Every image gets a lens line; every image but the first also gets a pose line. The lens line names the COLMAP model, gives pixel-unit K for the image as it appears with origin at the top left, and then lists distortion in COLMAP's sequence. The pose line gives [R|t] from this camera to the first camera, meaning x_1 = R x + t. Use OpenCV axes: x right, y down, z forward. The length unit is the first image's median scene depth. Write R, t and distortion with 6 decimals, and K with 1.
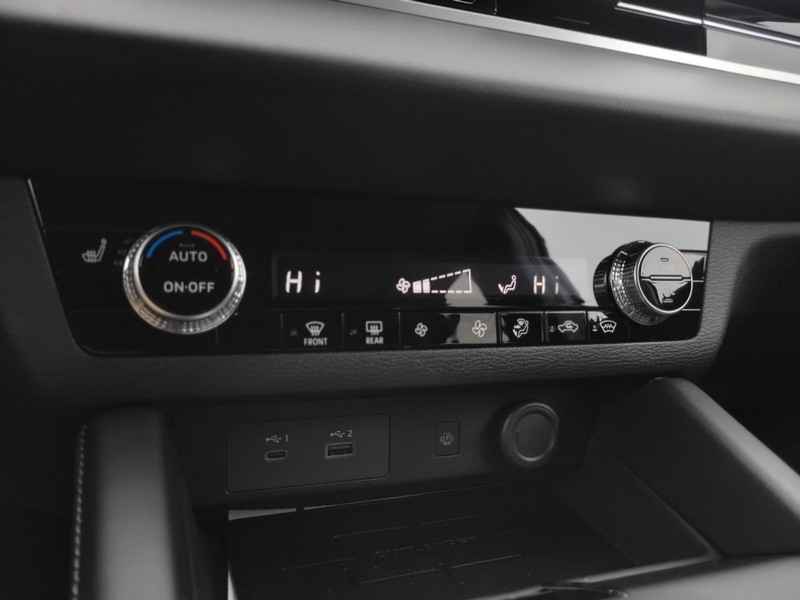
lens RADIAL K [[599.5, 0, 393.6], [0, 599.5, 307.4], [0, 0, 1]] dist [0.025179, -0.016046]
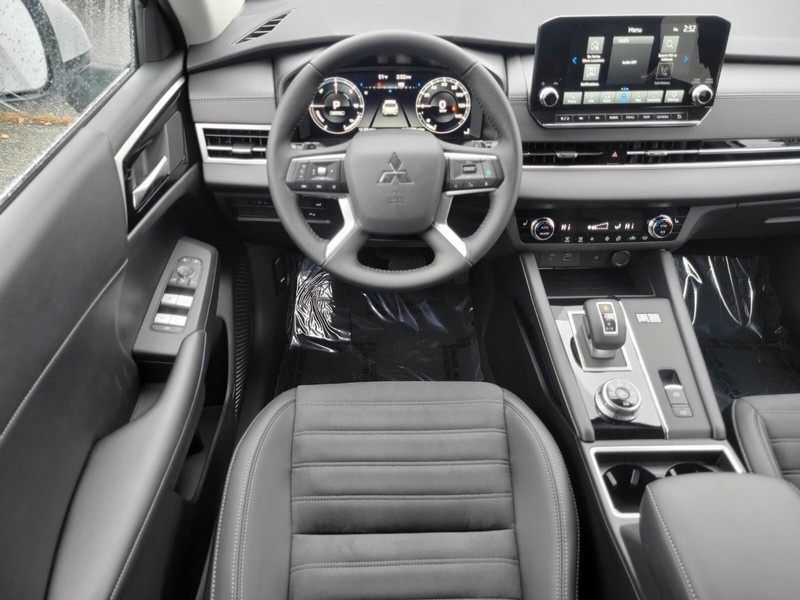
lens RADIAL K [[599.5, 0, 390.9], [0, 599.5, 294.4], [0, 0, 1]] dist [0.025179, -0.016046]
pose [[0.949571, 0.153192, -0.273582, -0.087339], [-0.007125, 0.882842, 0.469617, -1.686883], [0.313471, -0.443985, 0.839412, -3.373011]]
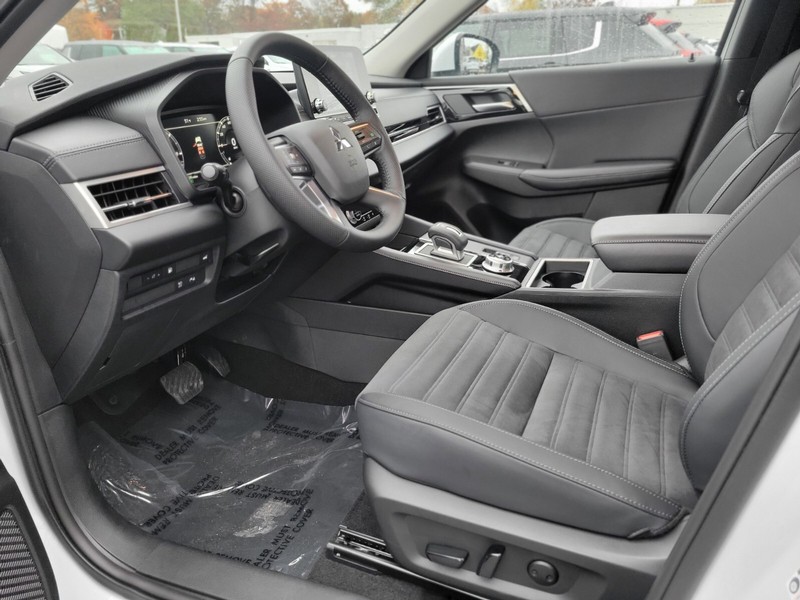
lens RADIAL K [[599.5, 0, 399.1], [0, 599.5, 300.7], [0, 0, 1]] dist [0.025179, -0.016046]
pose [[0.666382, -0.357251, 0.654451, -3.737808], [0.235809, 0.933665, 0.269561, -0.661807], [-0.707339, -0.025305, 0.706421, -3.137407]]
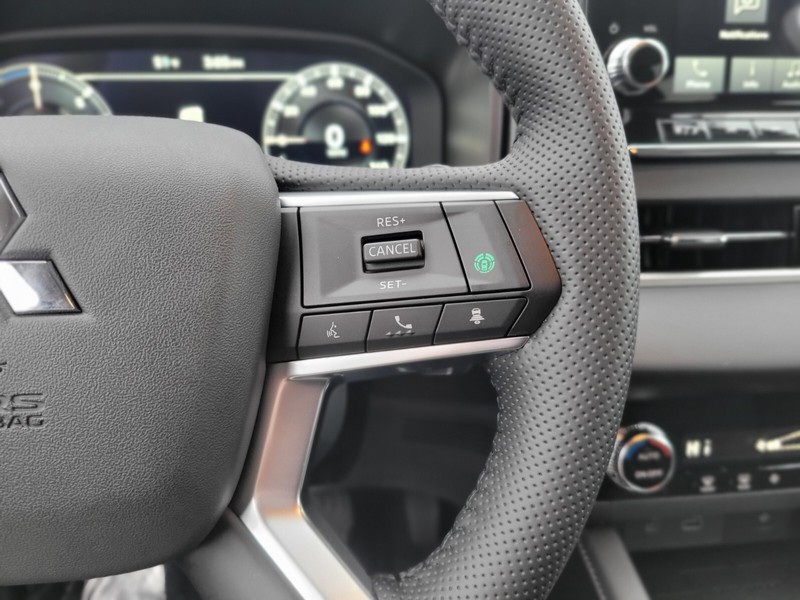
lens RADIAL K [[599.5, 0, 399.8], [0, 599.5, 295.1], [0, 0, 1]] dist [0.025179, -0.016046]
pose [[0.970406, 0.040654, -0.238033, -0.546907], [0.009160, 0.978821, 0.204515, -0.762255], [0.241306, -0.200643, 0.949481, -0.602953]]
